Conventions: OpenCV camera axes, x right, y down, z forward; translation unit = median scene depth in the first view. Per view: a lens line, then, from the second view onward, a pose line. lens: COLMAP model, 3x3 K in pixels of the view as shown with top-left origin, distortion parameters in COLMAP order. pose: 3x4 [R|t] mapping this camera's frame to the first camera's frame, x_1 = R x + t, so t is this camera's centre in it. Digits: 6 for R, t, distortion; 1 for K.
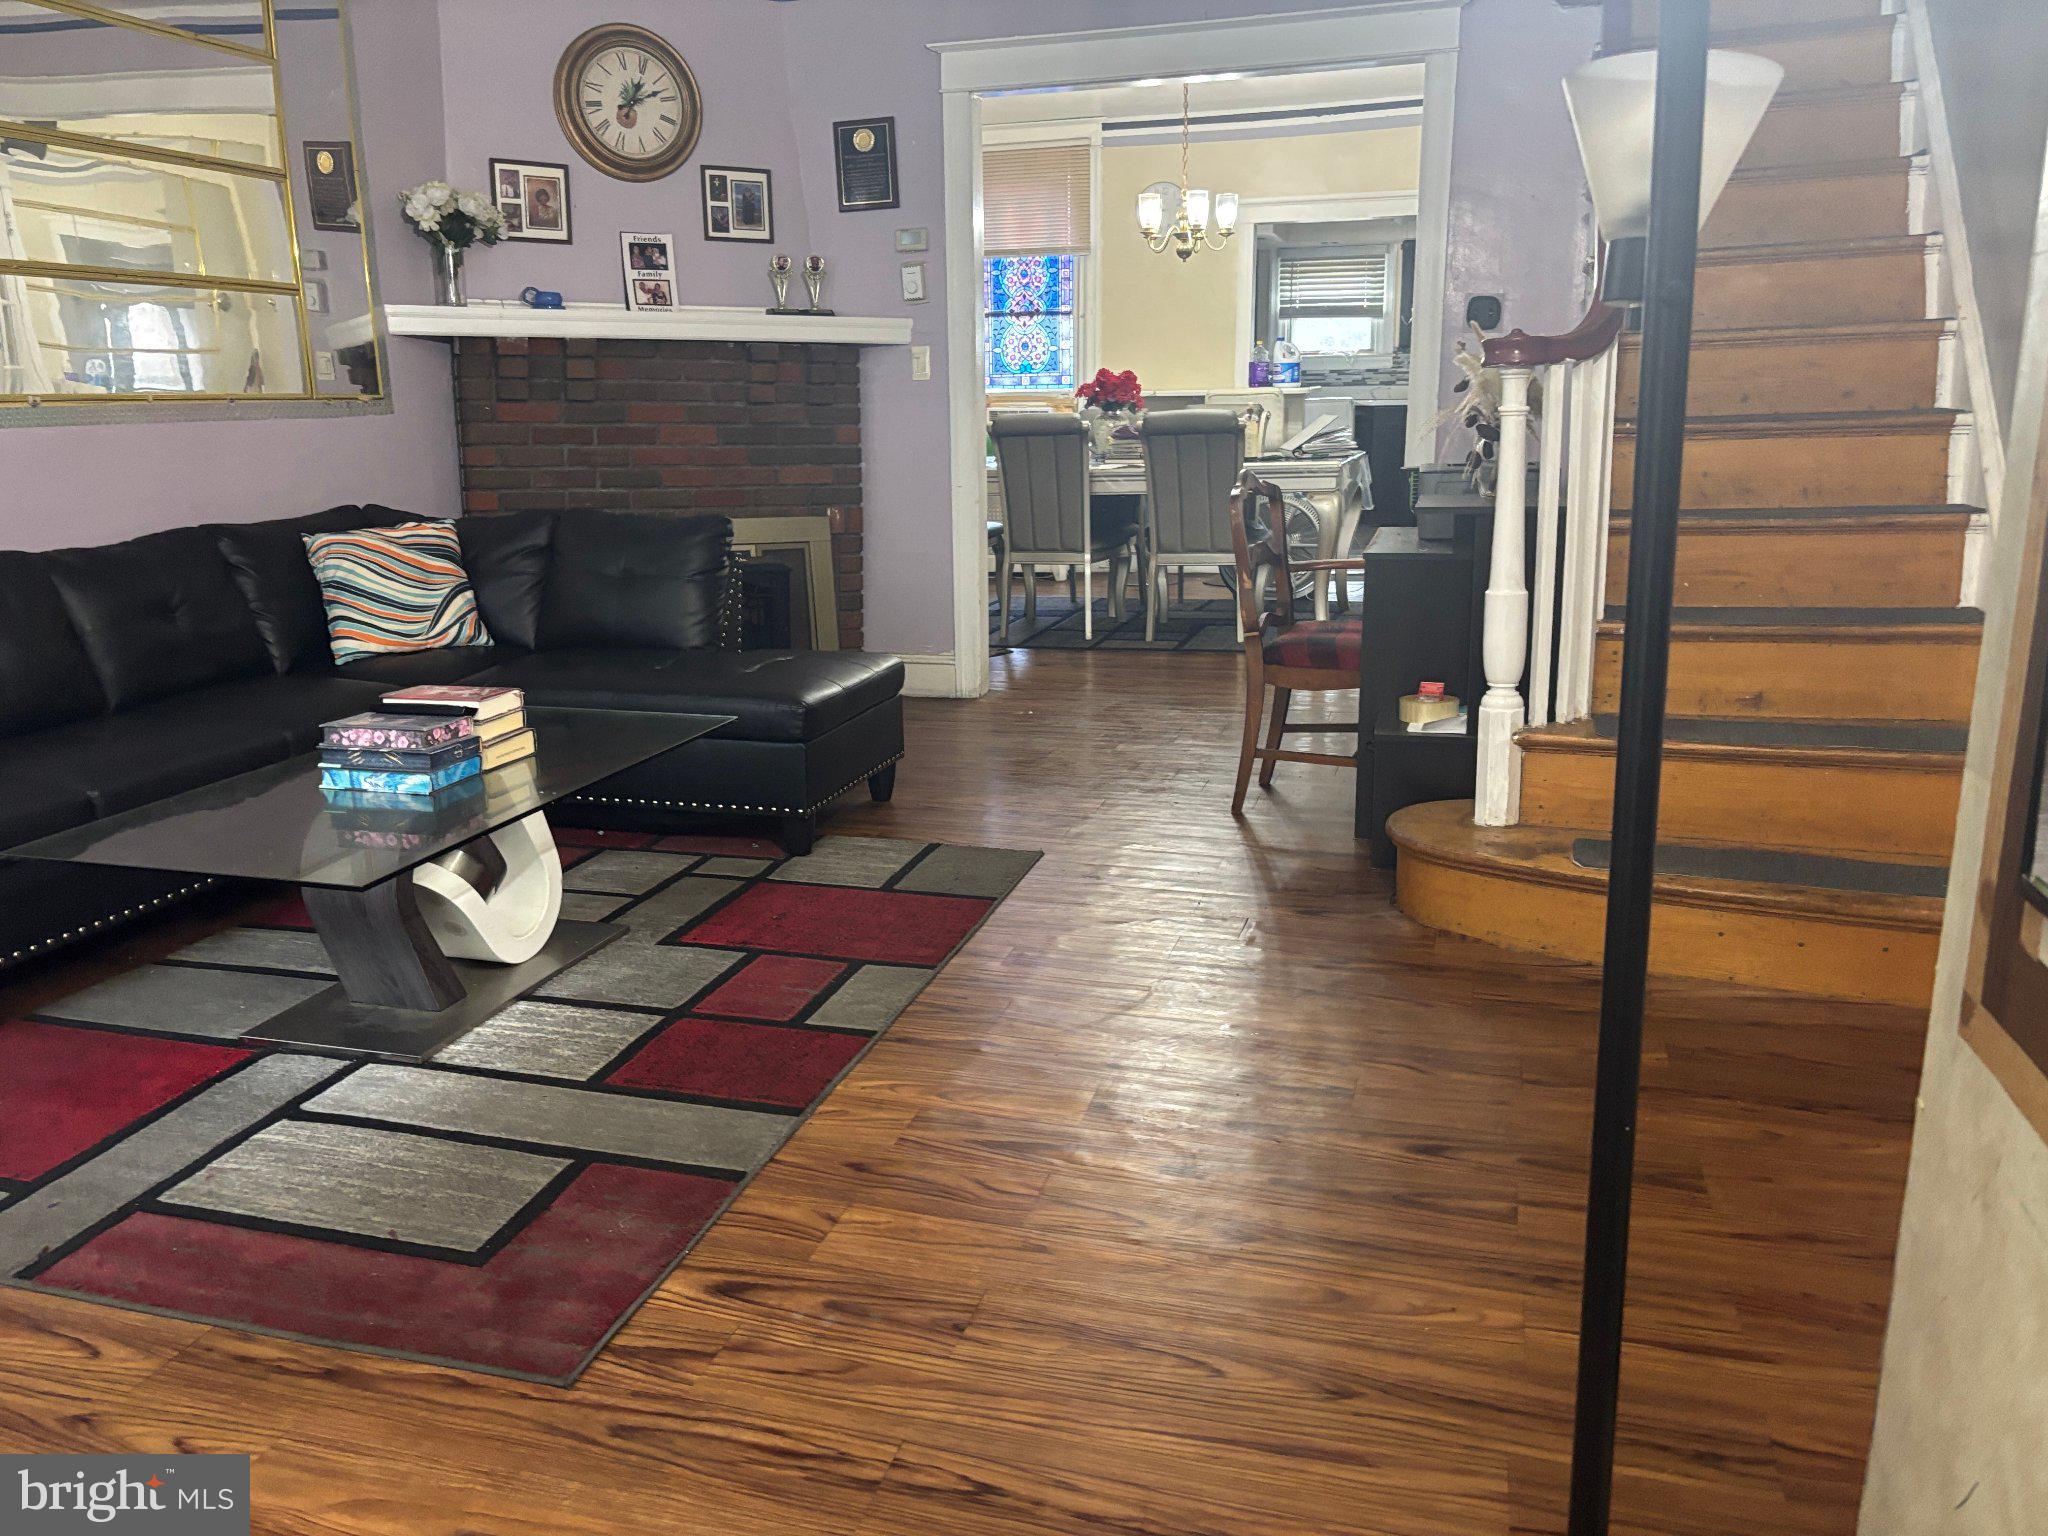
lens RADIAL K [[1550.3, 0, 1007.6], [0, 1550.3, 757.6], [0, 0, 1]] dist [0.053117, -0.063588]
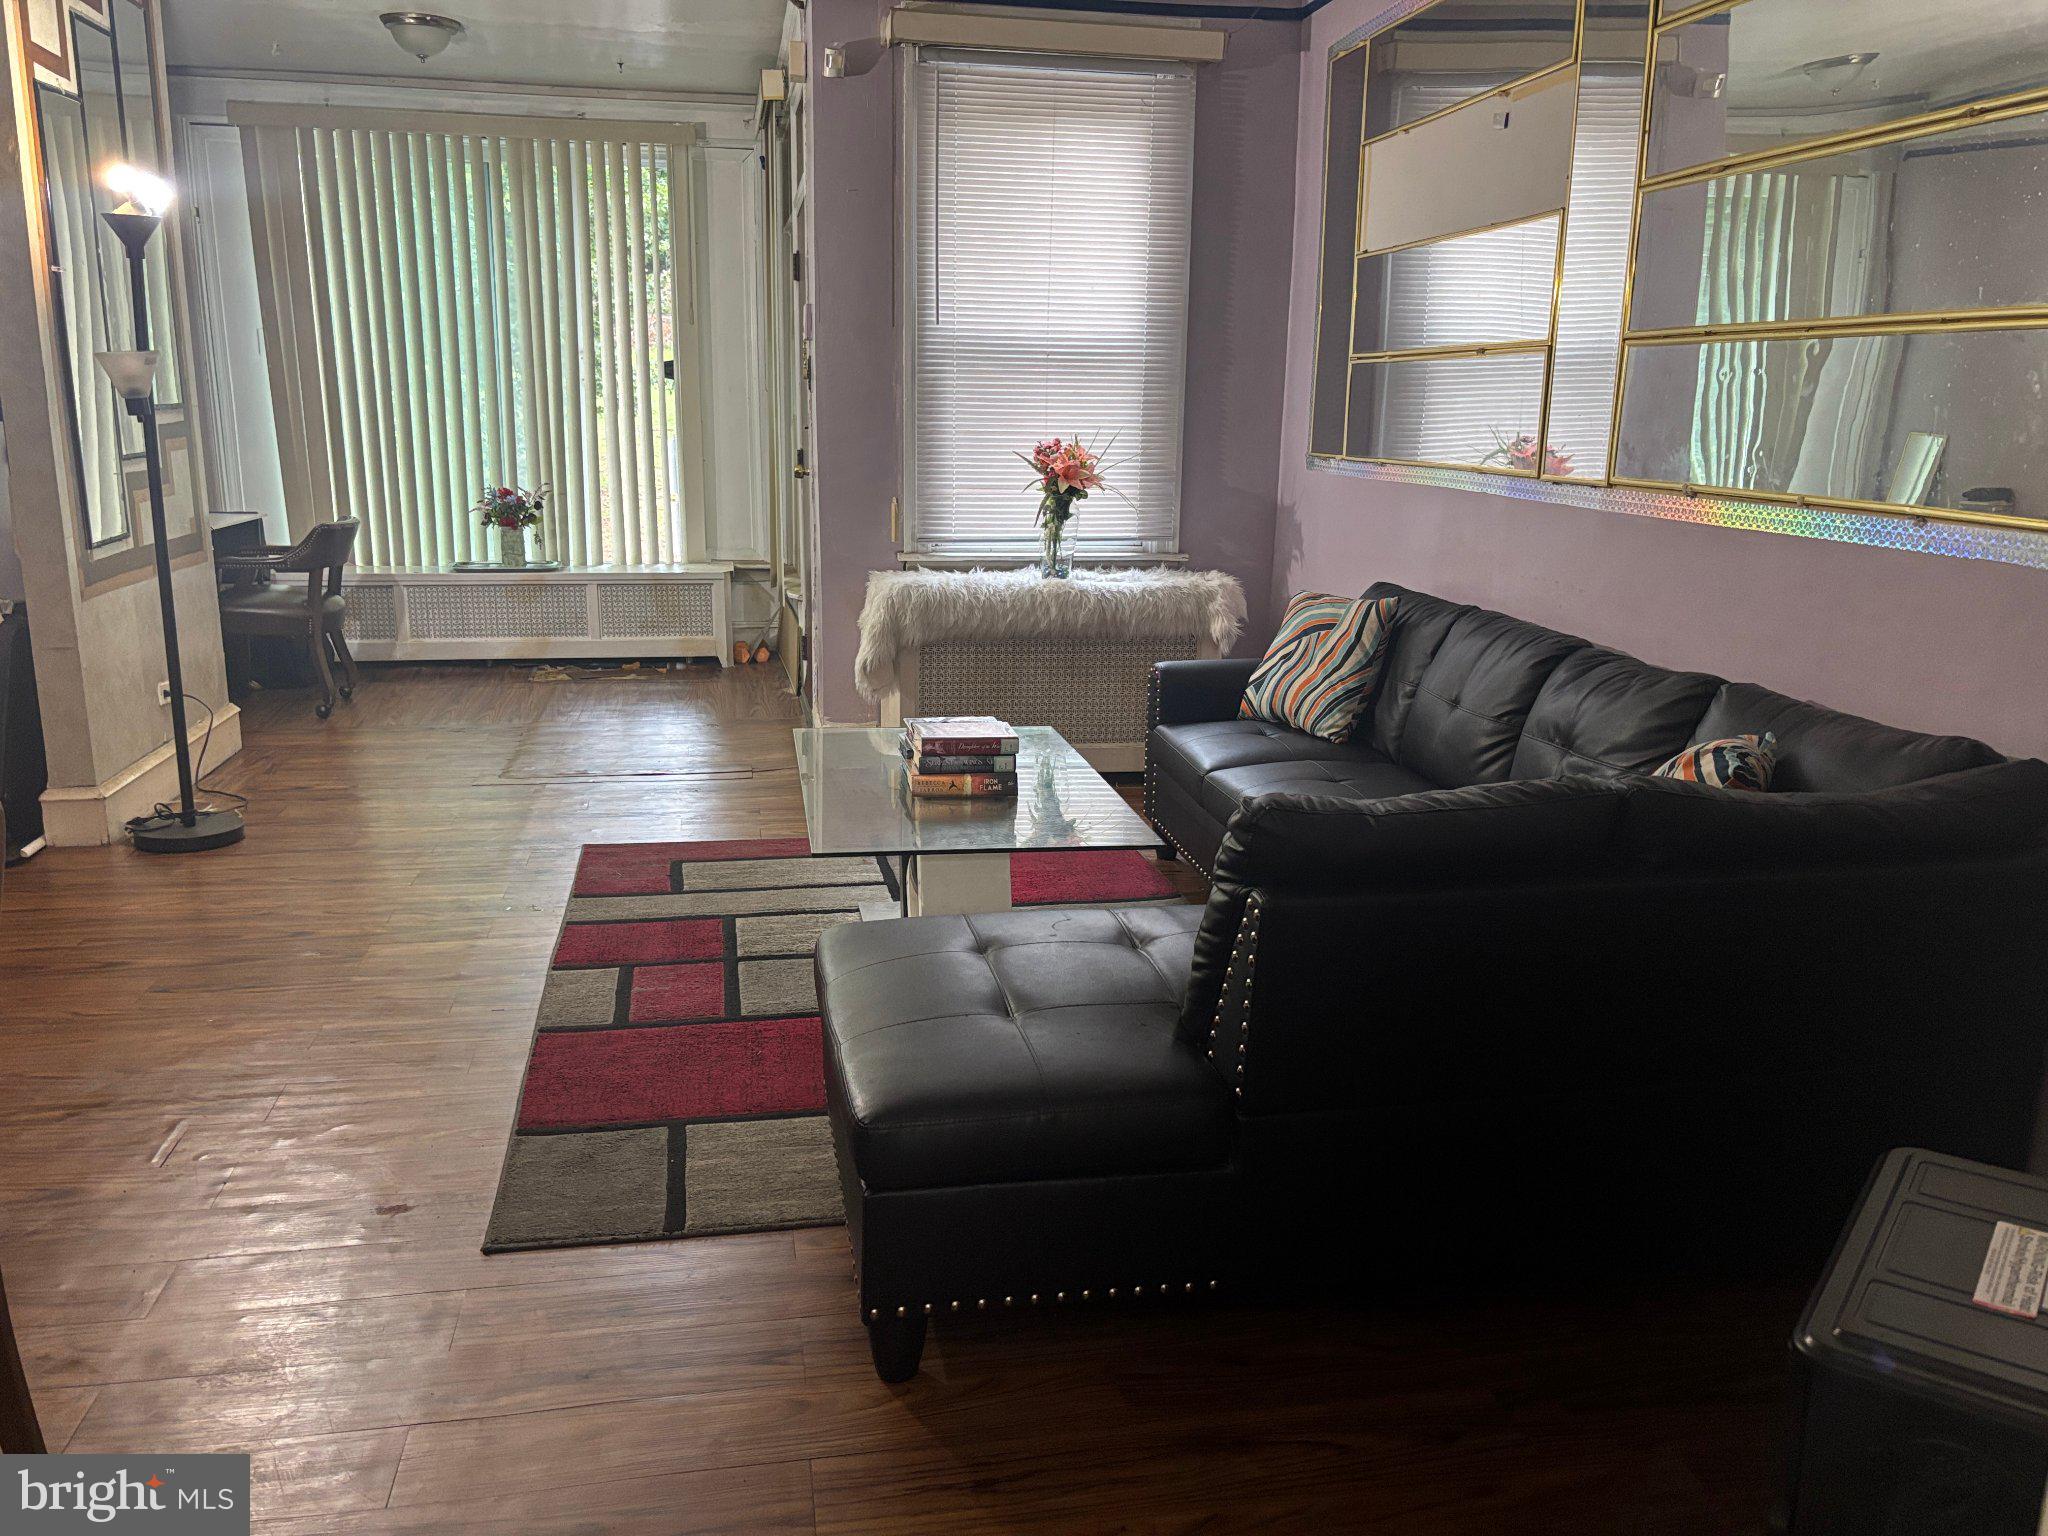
lens RADIAL K [[1534.4, 0, 1007.5], [0, 1534.4, 767.1], [0, 0, 1]] dist [0.056917, -0.066535]
pose [[-0.891936, 0.106487, -0.439444, 0.101518], [-0.107897, 0.893672, 0.435555, -0.471267], [0.439100, 0.435902, -0.785608, 1.769799]]
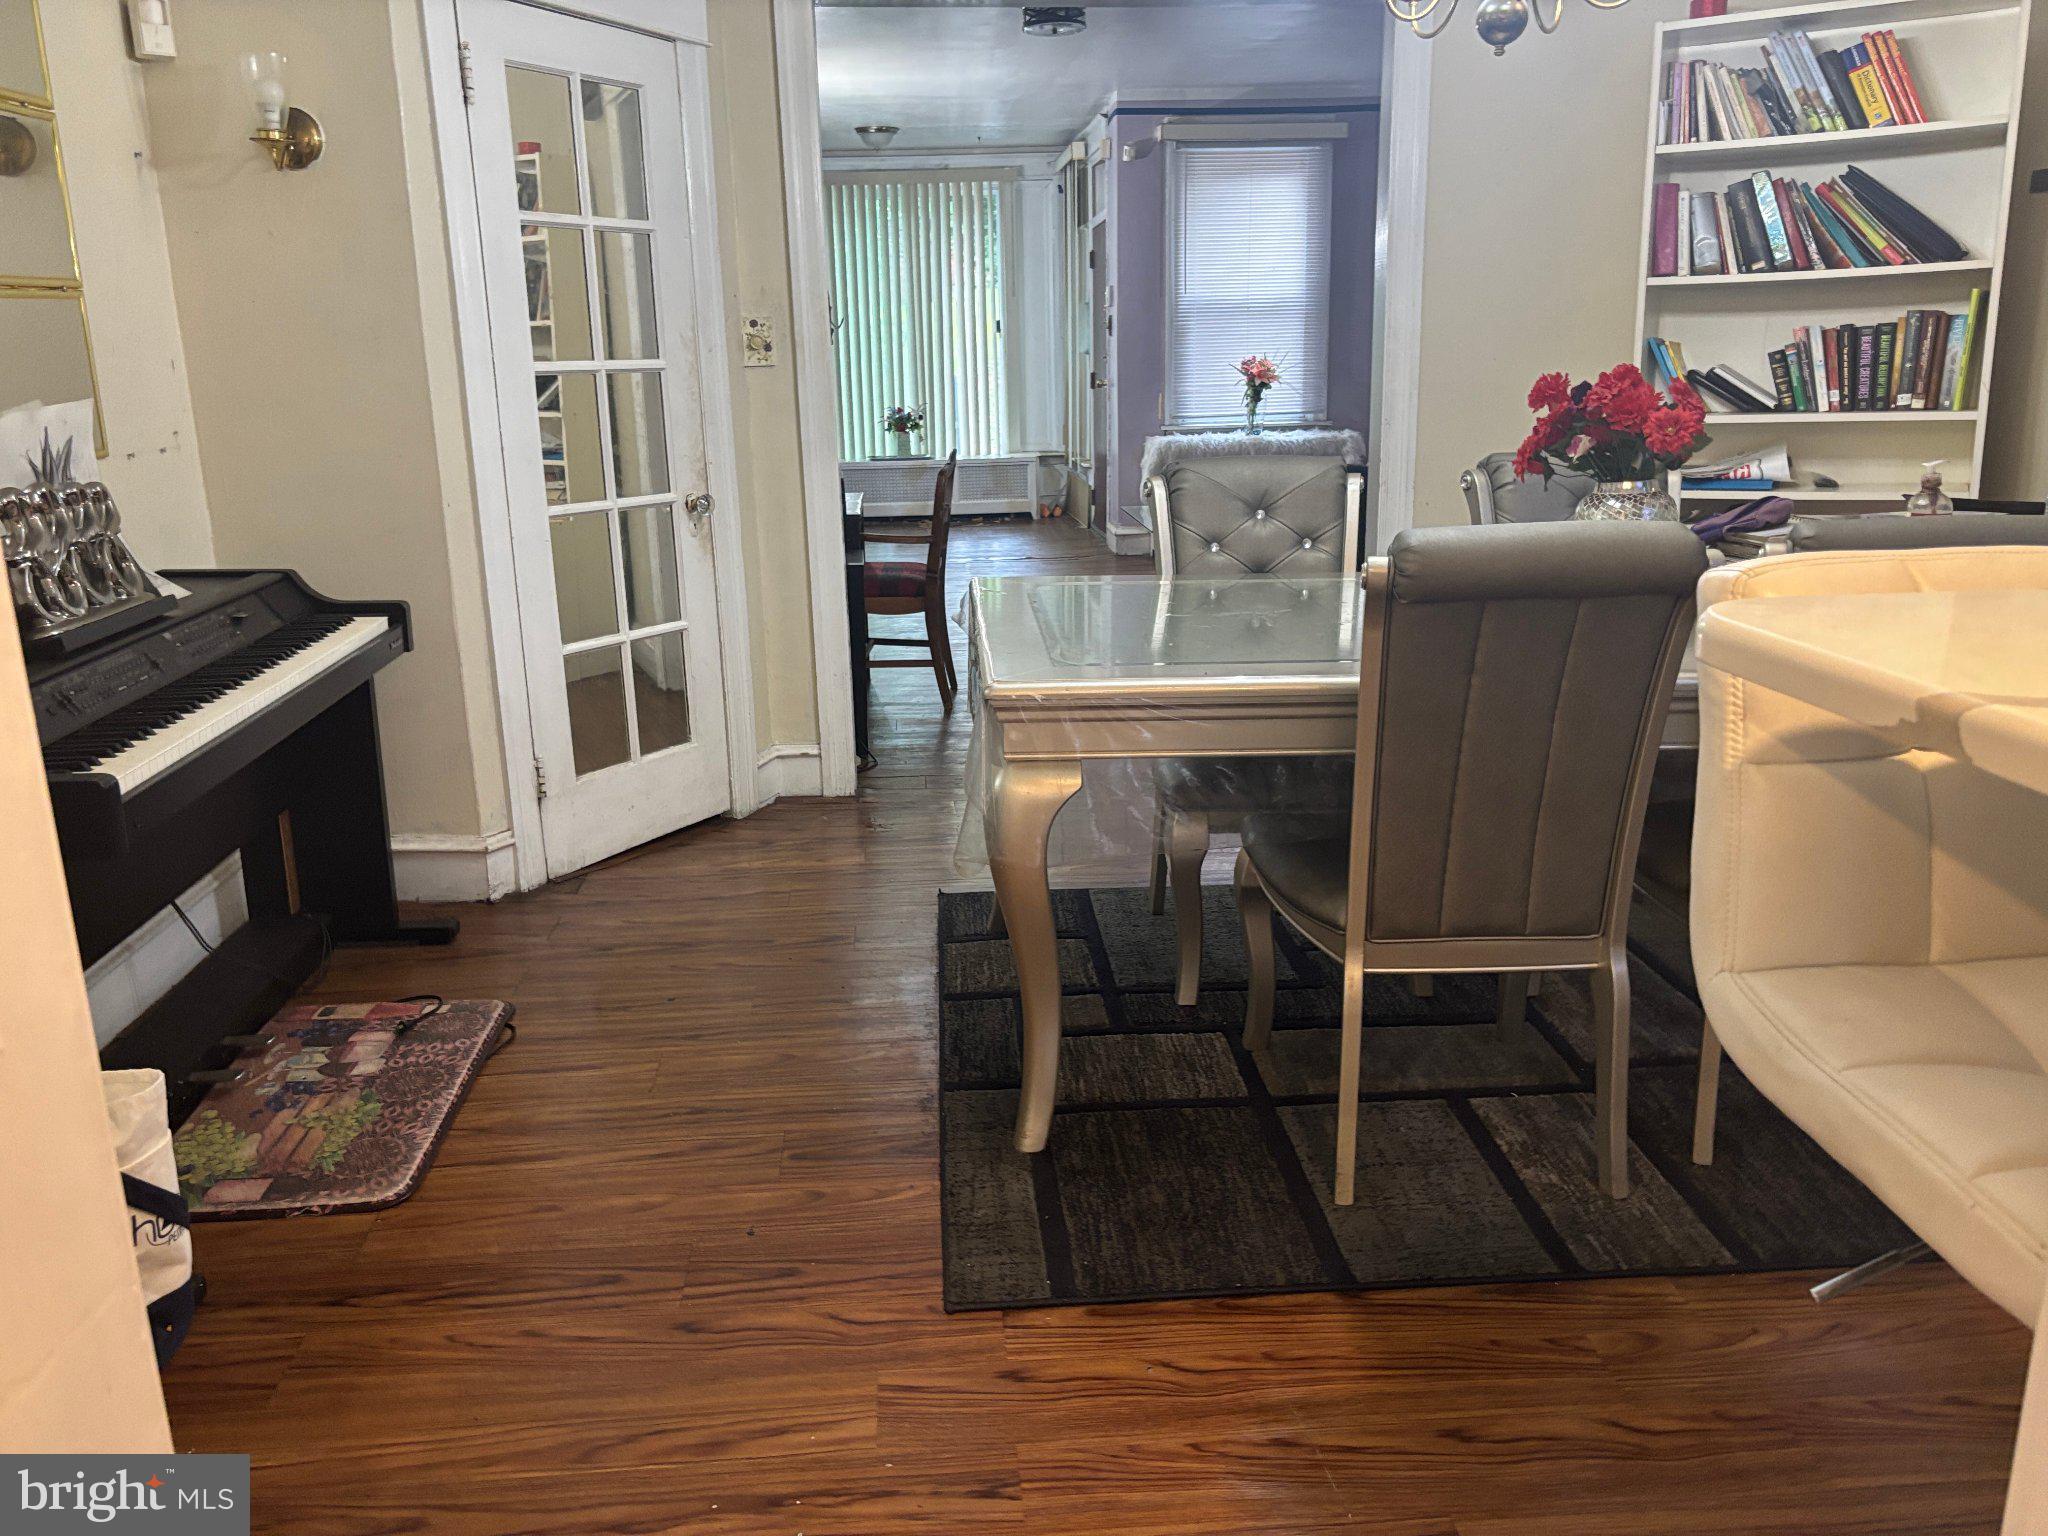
lens RADIAL K [[1555.0, 0, 1005.9], [0, 1555.0, 760.7], [0, 0, 1]] dist [0.046320, -0.040659]
pose [[-0.937998, 0.124954, -0.323337, 0.743566], [-0.043883, 0.882462, 0.468332, -0.743785], [0.343853, 0.453483, -0.822264, 2.891819]]
